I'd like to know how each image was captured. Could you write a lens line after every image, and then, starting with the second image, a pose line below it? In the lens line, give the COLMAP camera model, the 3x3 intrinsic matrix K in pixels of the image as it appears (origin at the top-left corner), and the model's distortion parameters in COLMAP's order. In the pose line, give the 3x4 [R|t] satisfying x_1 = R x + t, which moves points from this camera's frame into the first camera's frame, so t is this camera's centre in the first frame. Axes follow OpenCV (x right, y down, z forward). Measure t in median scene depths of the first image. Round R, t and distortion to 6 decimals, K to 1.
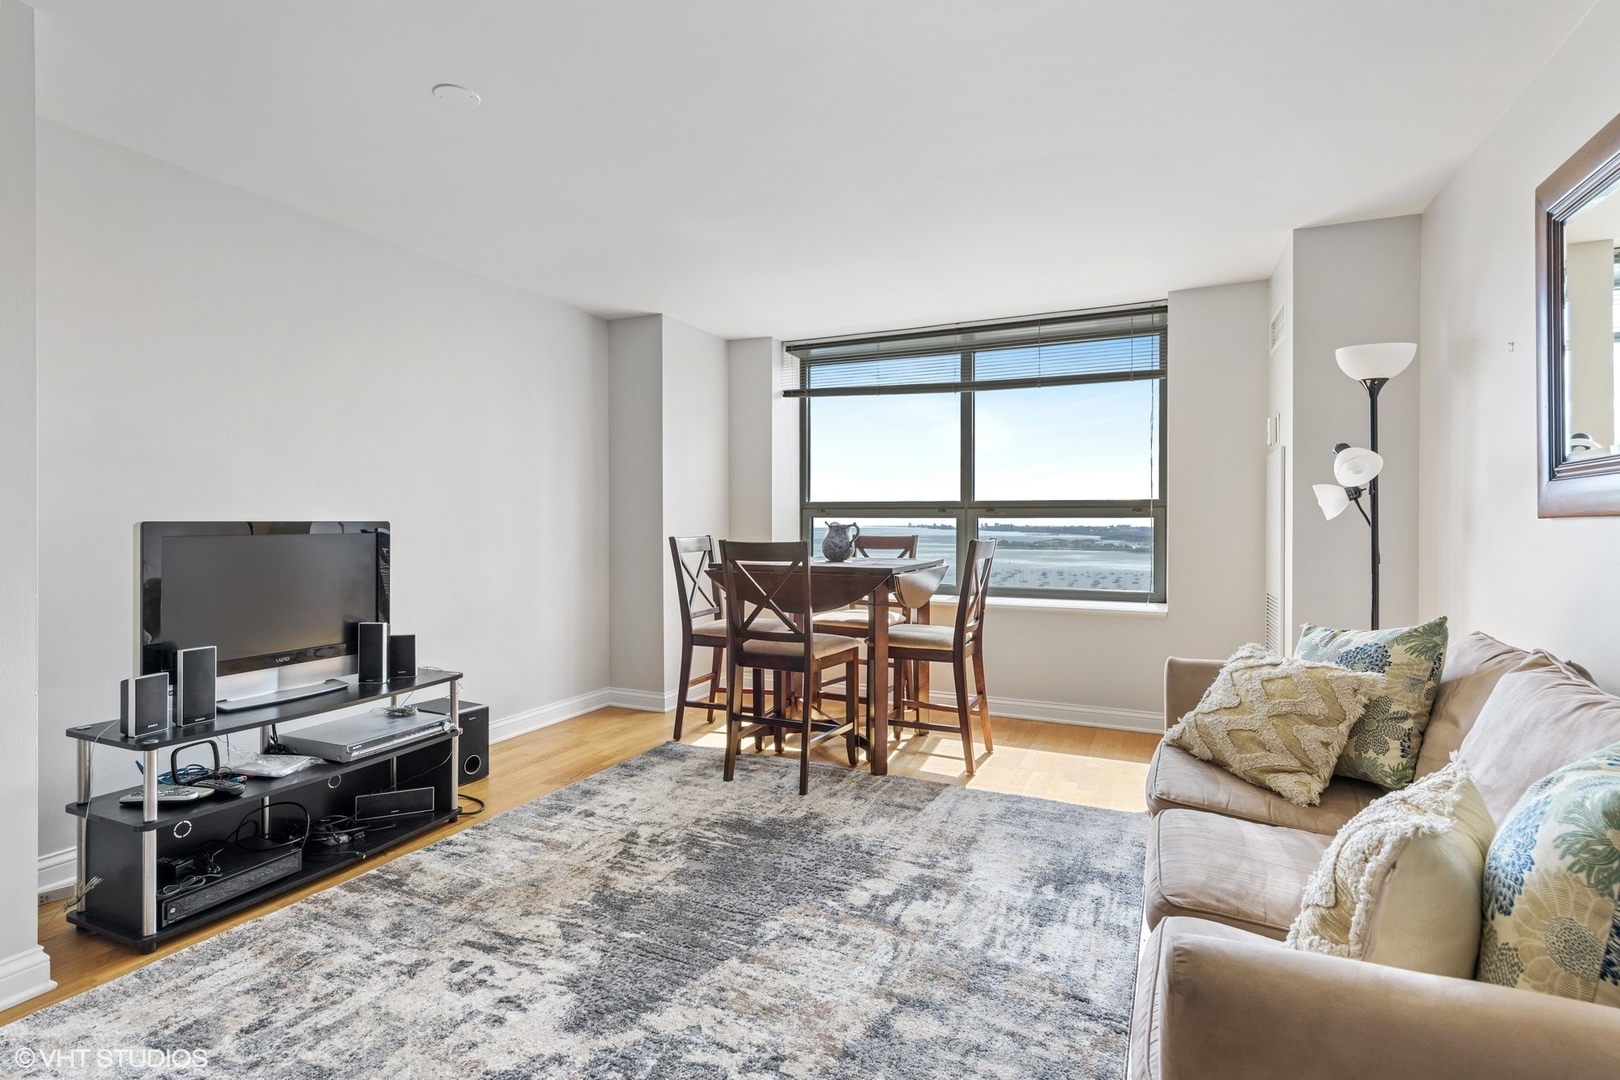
lens RADIAL K [[788.2, 0, 817.8], [0, 788.2, 535.2], [0, 0, 1]] dist [0.024656, -0.000556]
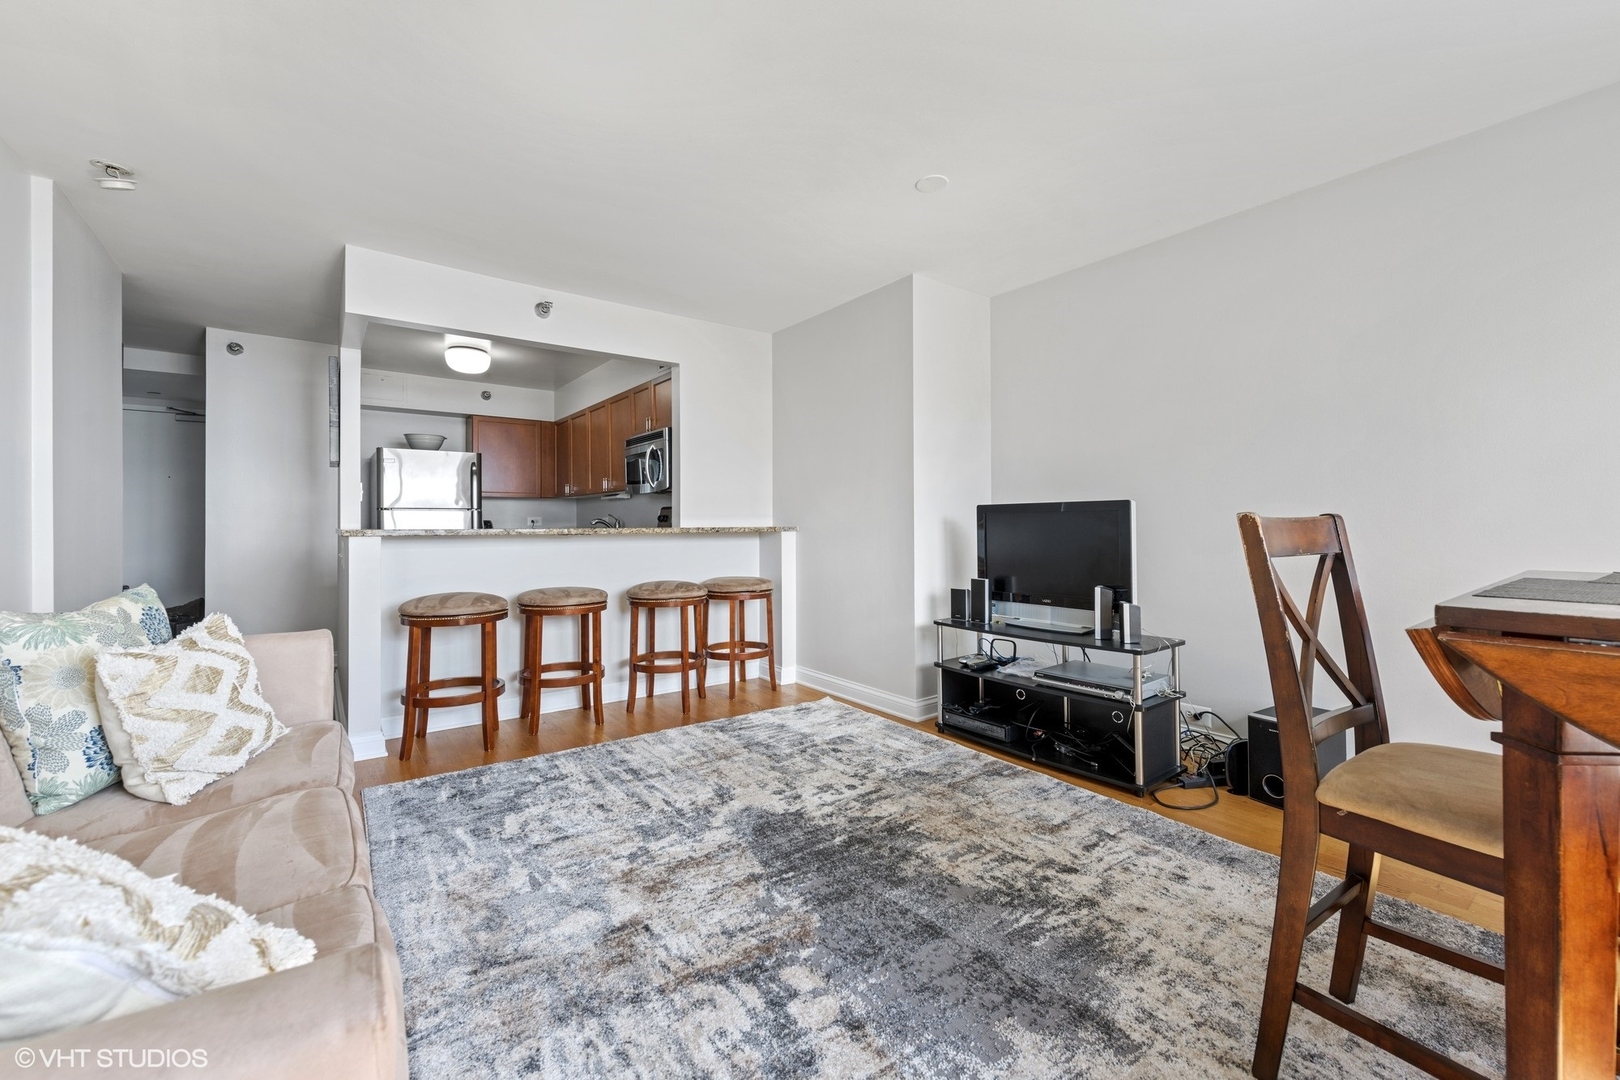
lens RADIAL K [[672.0, 0, 814.7], [0, 672.0, 527.9], [0, 0, 1]] dist [0.015476, -0.000457]
pose [[-0.498944, 0.002740, -0.866630, 0.541489], [-0.006206, 0.999958, 0.006735, 0.020304], [0.866612, 0.008739, -0.498906, 1.191920]]
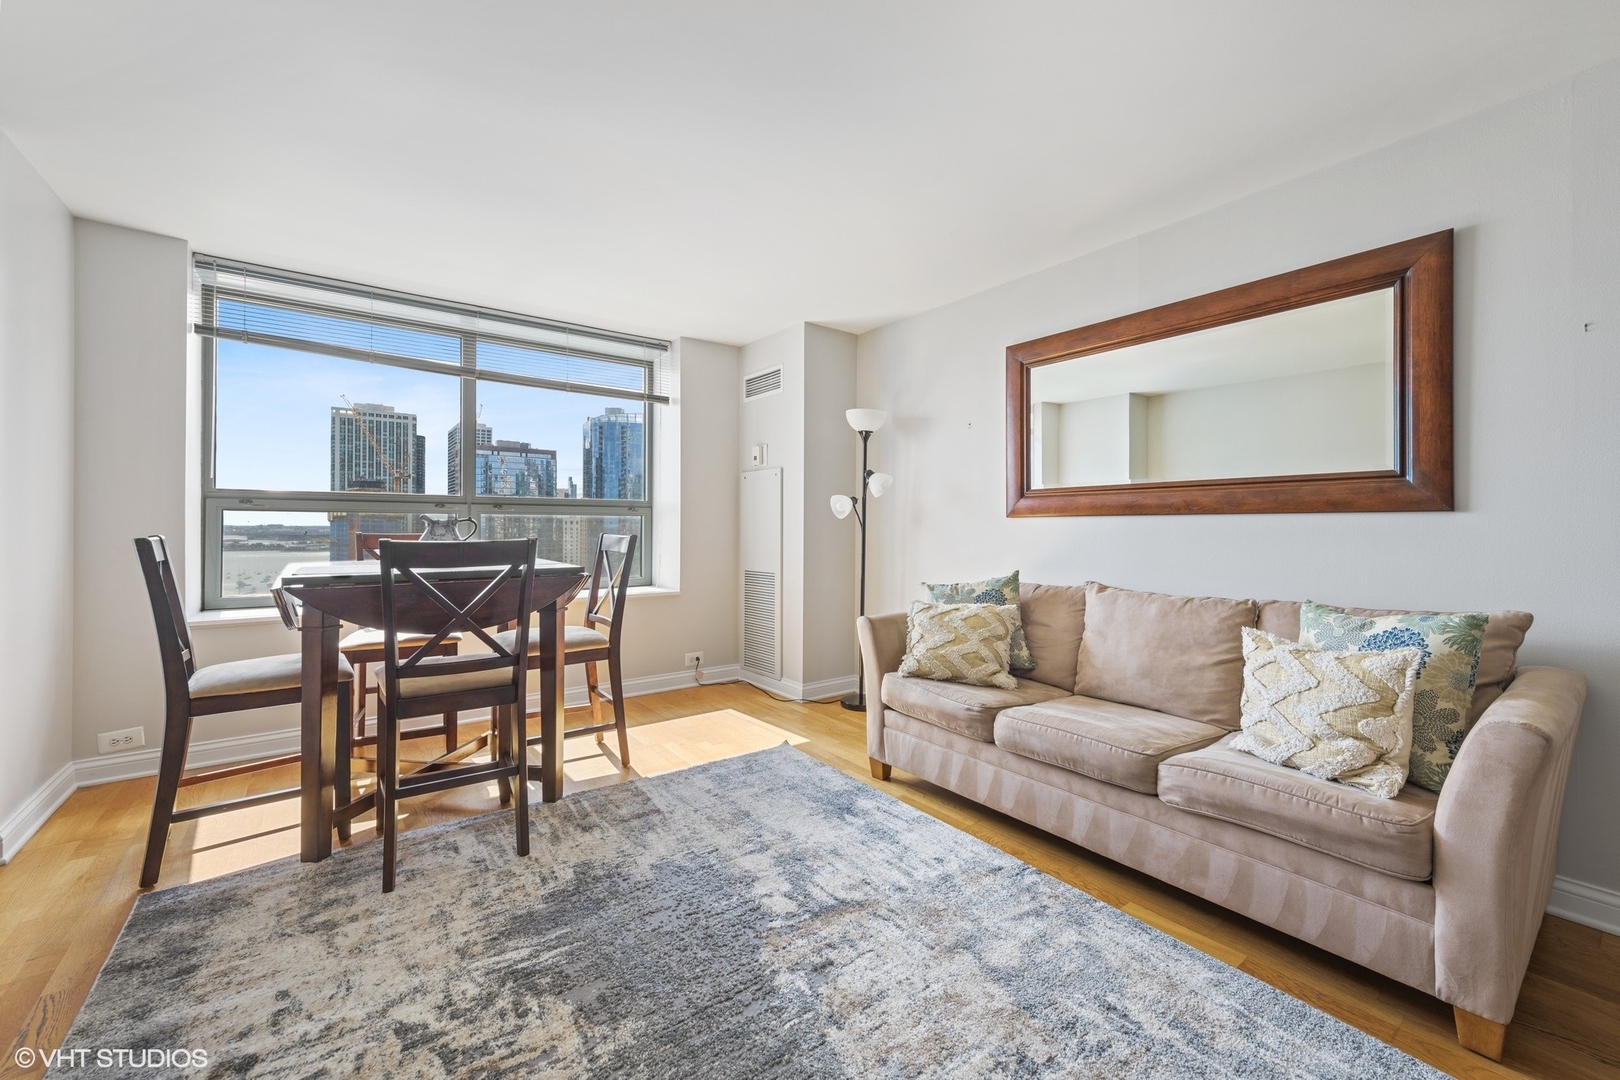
lens RADIAL K [[634.2, 0, 823.0], [0, 634.2, 527.8], [0, 0, 1]] dist [0.009326, -0.001354]
pose [[0.486122, -0.005557, 0.873873, -0.534456], [0.010064, 0.999949, 0.000760, -0.000723], [-0.873833, 0.008425, 0.486153, 0.515005]]
